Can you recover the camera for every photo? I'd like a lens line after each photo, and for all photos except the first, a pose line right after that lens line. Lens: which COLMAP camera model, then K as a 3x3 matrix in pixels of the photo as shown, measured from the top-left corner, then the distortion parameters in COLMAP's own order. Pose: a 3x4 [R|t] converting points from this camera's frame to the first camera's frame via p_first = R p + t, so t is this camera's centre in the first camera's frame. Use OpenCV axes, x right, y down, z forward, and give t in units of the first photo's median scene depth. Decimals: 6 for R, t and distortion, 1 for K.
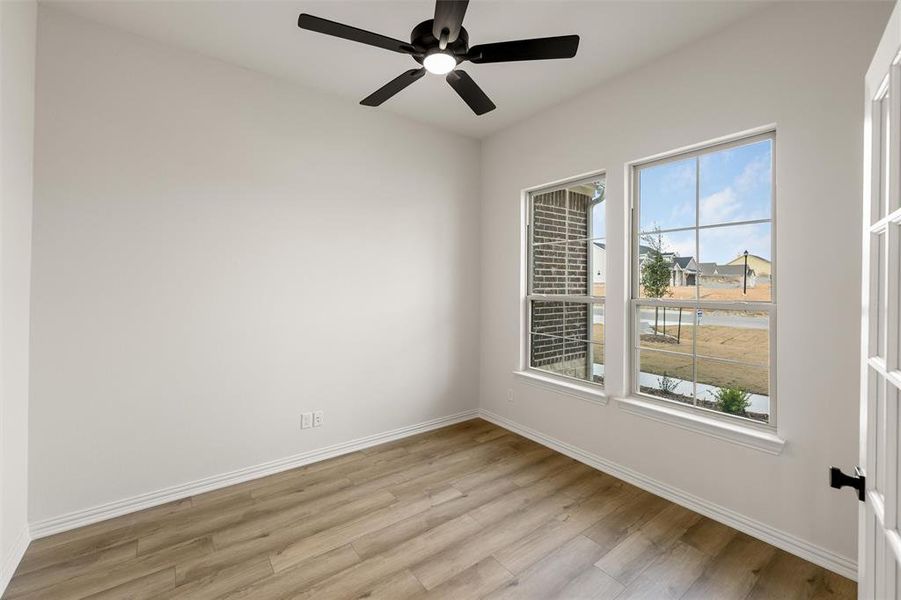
lens RADIAL K [[368.1, 0, 446.6], [0, 368.1, 296.1], [0, 0, 1]] dist [0.000923, -0.000130]
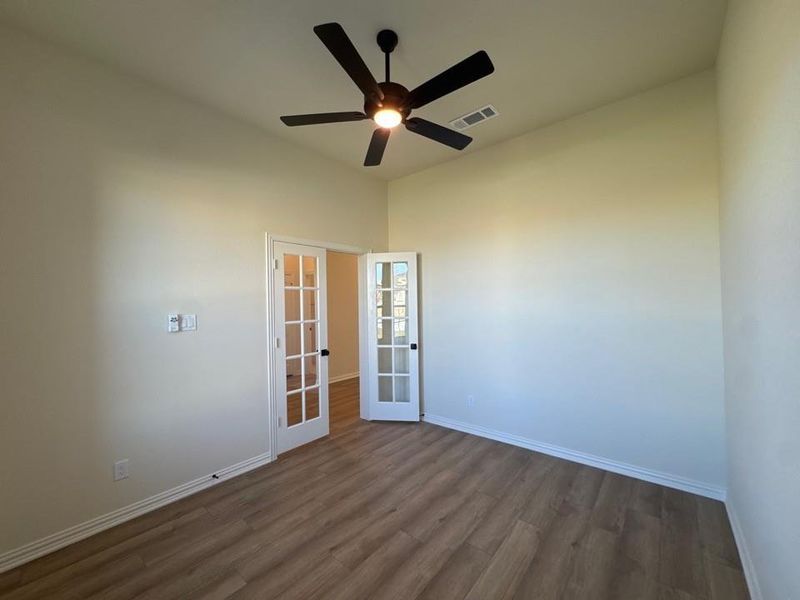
lens RADIAL K [[323.0, 0, 400.8], [0, 323.0, 298.3], [0, 0, 1]] dist [-0.001348, -0.000158]
pose [[-0.972905, 0.010188, -0.230980, 0.185761], [0.008432, 0.999928, 0.008588, -0.043903], [0.231051, 0.006408, -0.972921, 1.893149]]
